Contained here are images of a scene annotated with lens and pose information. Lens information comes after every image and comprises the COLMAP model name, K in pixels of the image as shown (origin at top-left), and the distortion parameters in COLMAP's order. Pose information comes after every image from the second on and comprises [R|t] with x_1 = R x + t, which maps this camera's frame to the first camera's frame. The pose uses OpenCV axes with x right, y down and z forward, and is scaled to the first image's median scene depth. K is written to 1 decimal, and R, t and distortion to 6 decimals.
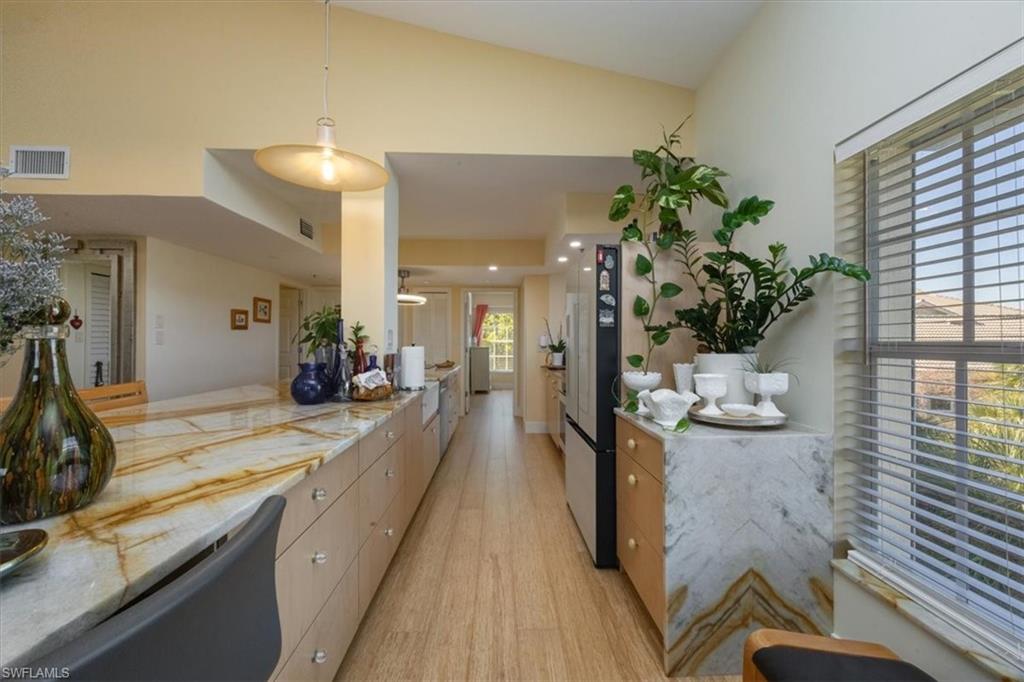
lens RADIAL K [[388.9, 0, 509.6], [0, 388.9, 338.4], [0, 0, 1]] dist [-0.007181, 0.000572]
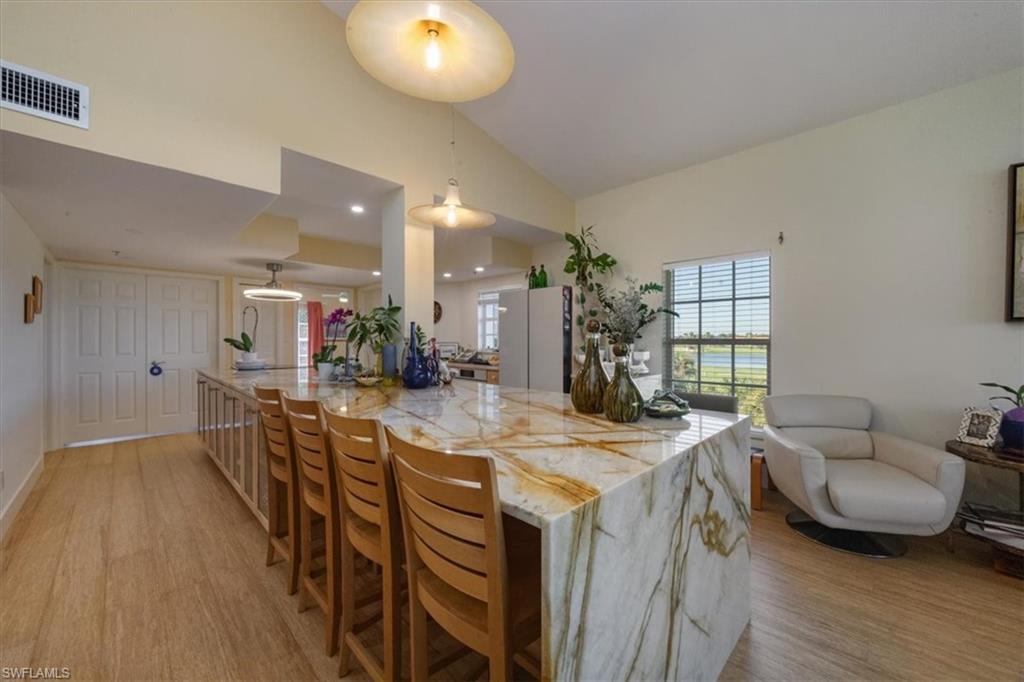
lens RADIAL K [[388.9, 0, 509.8], [0, 388.9, 338.4], [0, 0, 1]] dist [-0.007181, 0.000572]
pose [[0.727155, -0.001985, 0.686471, -1.194990], [-0.001792, 0.999987, 0.004790, -0.003297], [-0.686471, -0.004713, 0.727142, -0.143974]]
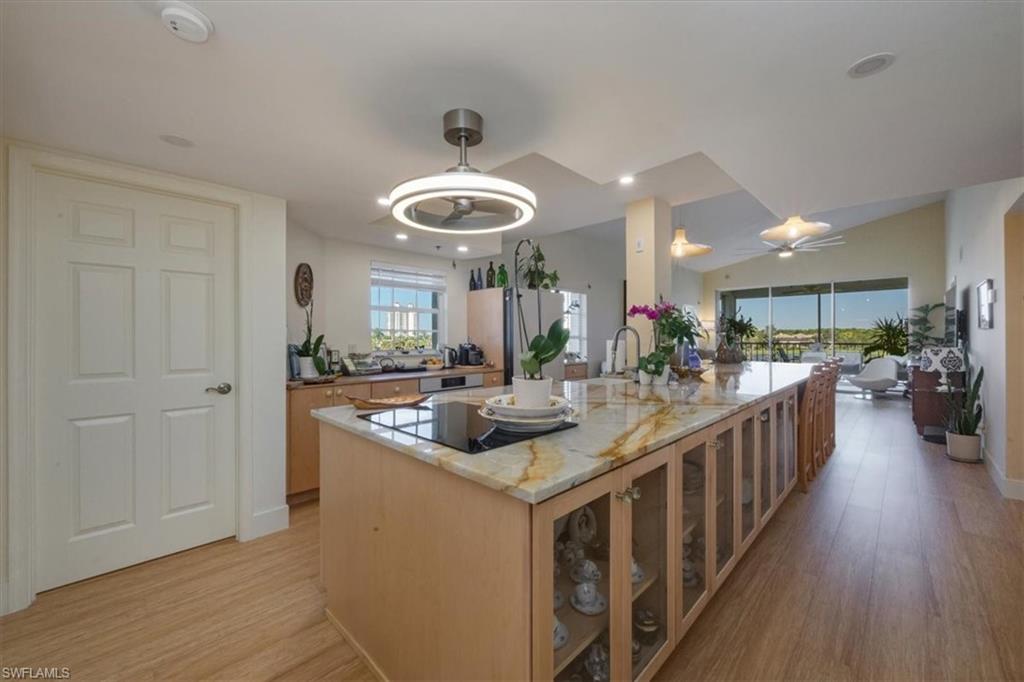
lens RADIAL K [[403.2, 0, 521.1], [0, 403.2, 335.5], [0, 0, 1]] dist [0.003030, 0.000051]
pose [[-0.704192, 0.002338, 0.710006, -1.286416], [-0.001566, 0.999987, -0.004846, 0.021205], [-0.710008, -0.004524, -0.704179, 2.876753]]
